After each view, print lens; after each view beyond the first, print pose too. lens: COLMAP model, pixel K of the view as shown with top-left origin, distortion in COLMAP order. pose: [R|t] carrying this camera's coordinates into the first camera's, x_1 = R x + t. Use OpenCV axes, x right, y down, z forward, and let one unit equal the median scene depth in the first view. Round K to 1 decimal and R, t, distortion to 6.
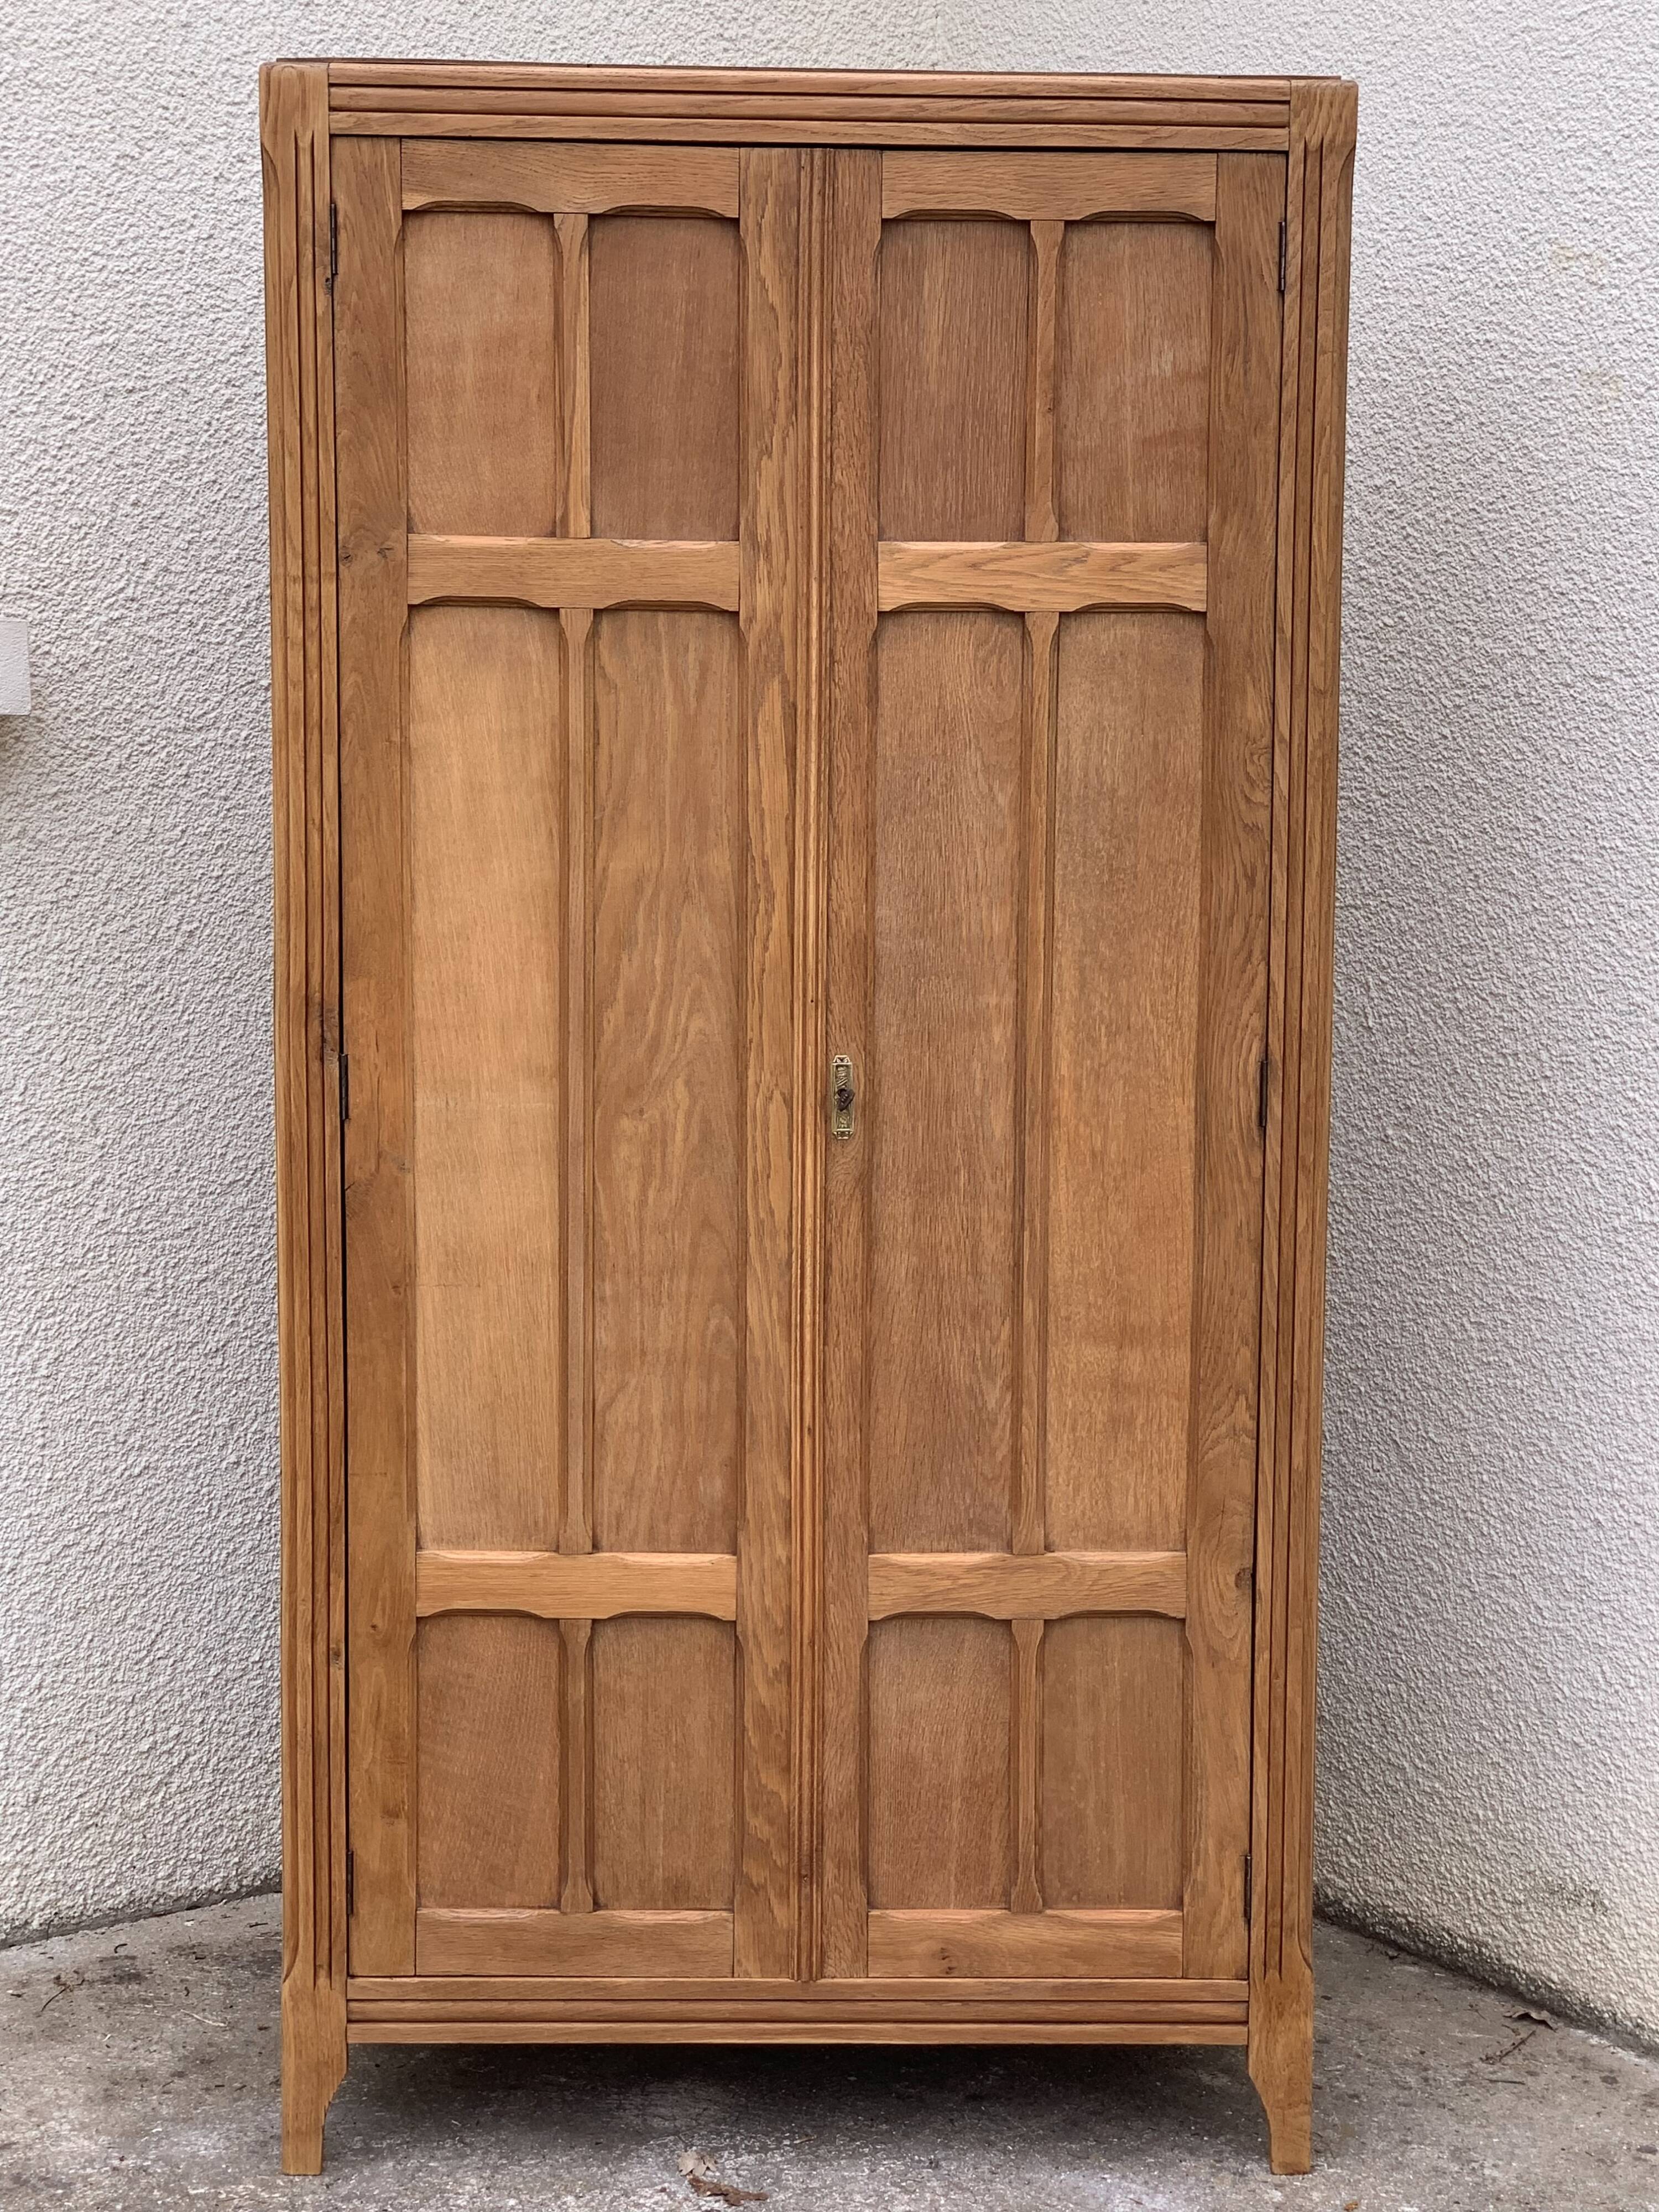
lens RADIAL K [[3877.6, 0, 825.0], [0, 3877.6, 1094.9], [0, 0, 1]] dist [0.057087, 0.000000]
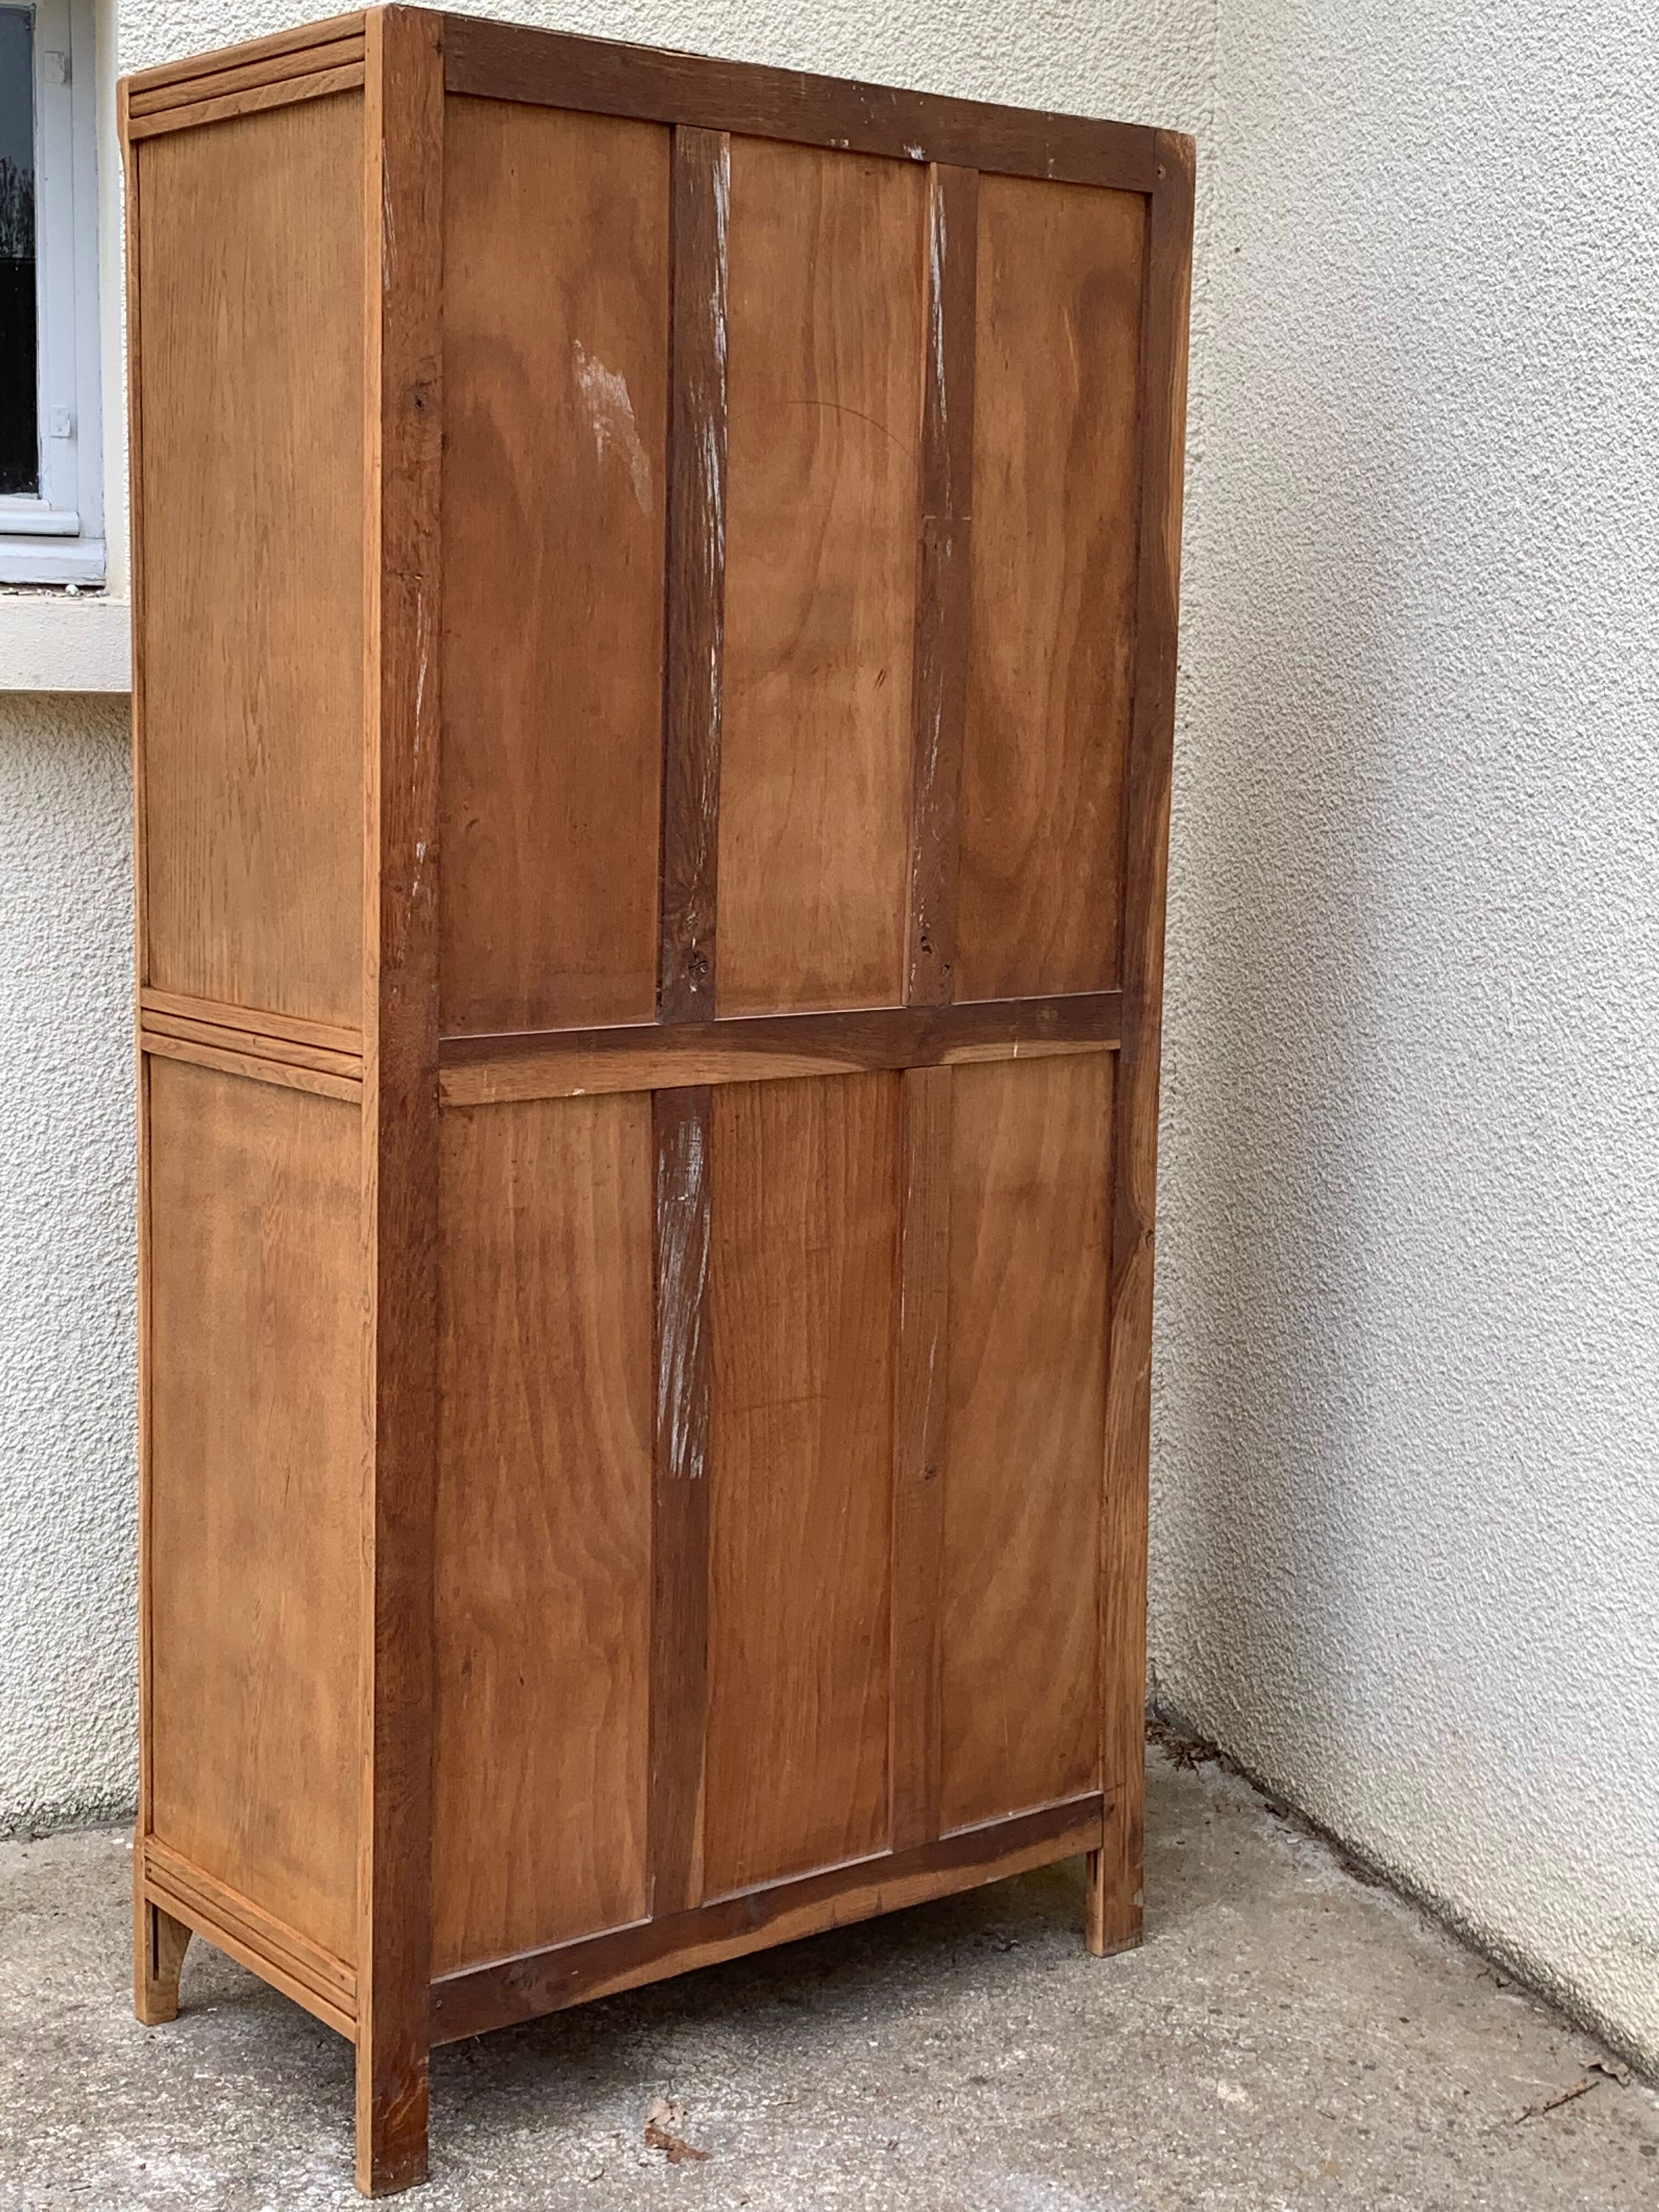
lens RADIAL K [[3234.6, 0, 812.5], [0, 3234.6, 1086.0], [0, 0, 1]] dist [0.035267, 0.000000]
pose [[0.955765, 0.046578, -0.290421, 0.245484], [-0.045039, 0.998913, 0.011988, -0.007023], [0.290664, 0.001623, 0.956824, 0.200304]]
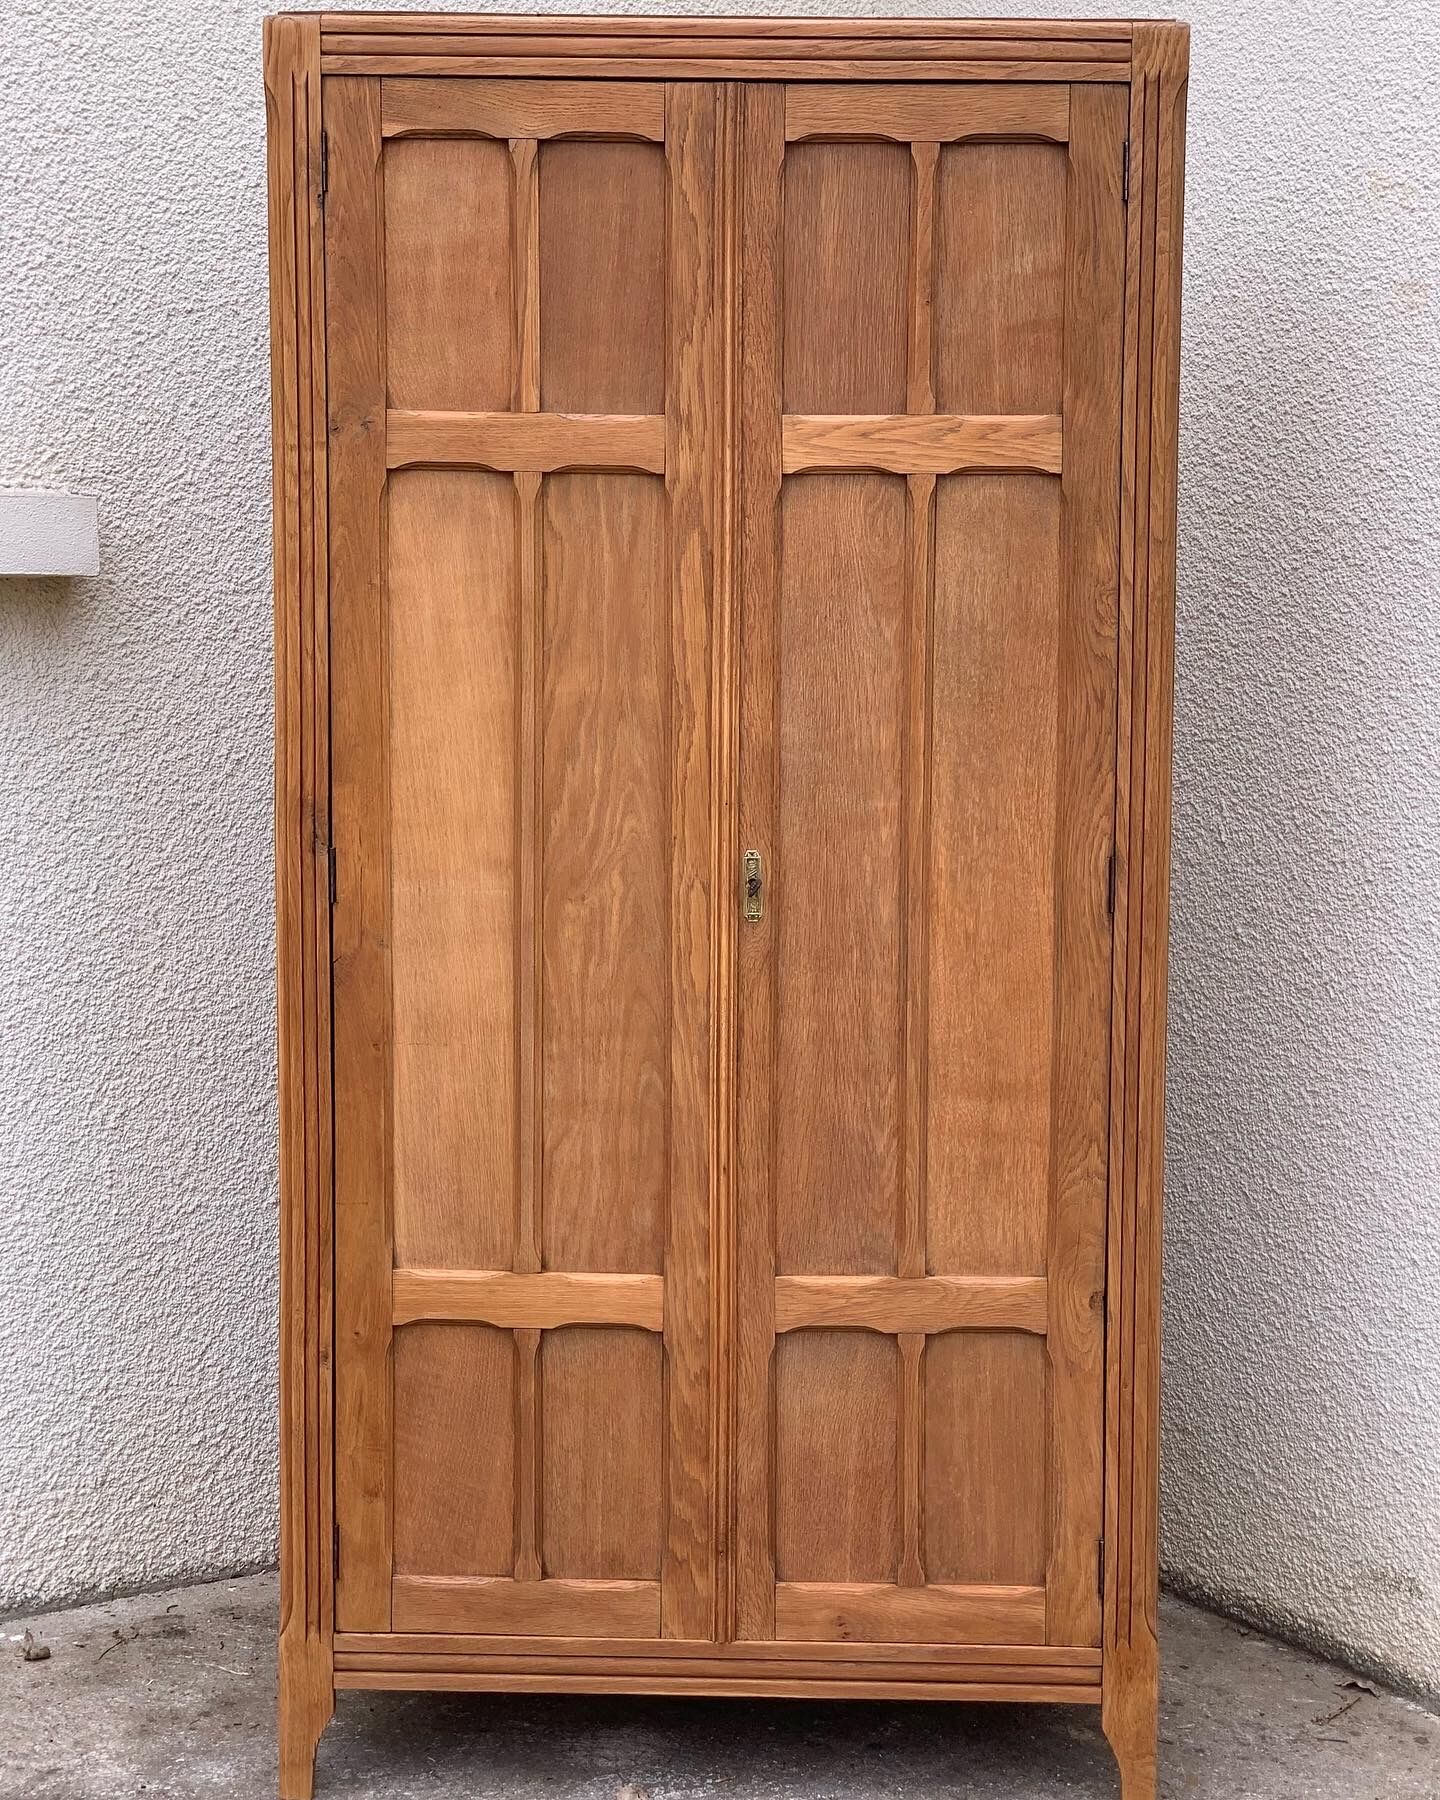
lens RADIAL K [[3063.9, 0, 729.6], [0, 3063.9, 871.7], [0, 0, 1]] dist [0.049459, 0.000000]
pose [[0.998696, 0.003681, -0.050922, 0.044196], [-0.005173, 0.999560, -0.029203, 0.023109], [0.050792, 0.029429, 0.998276, 0.069112]]
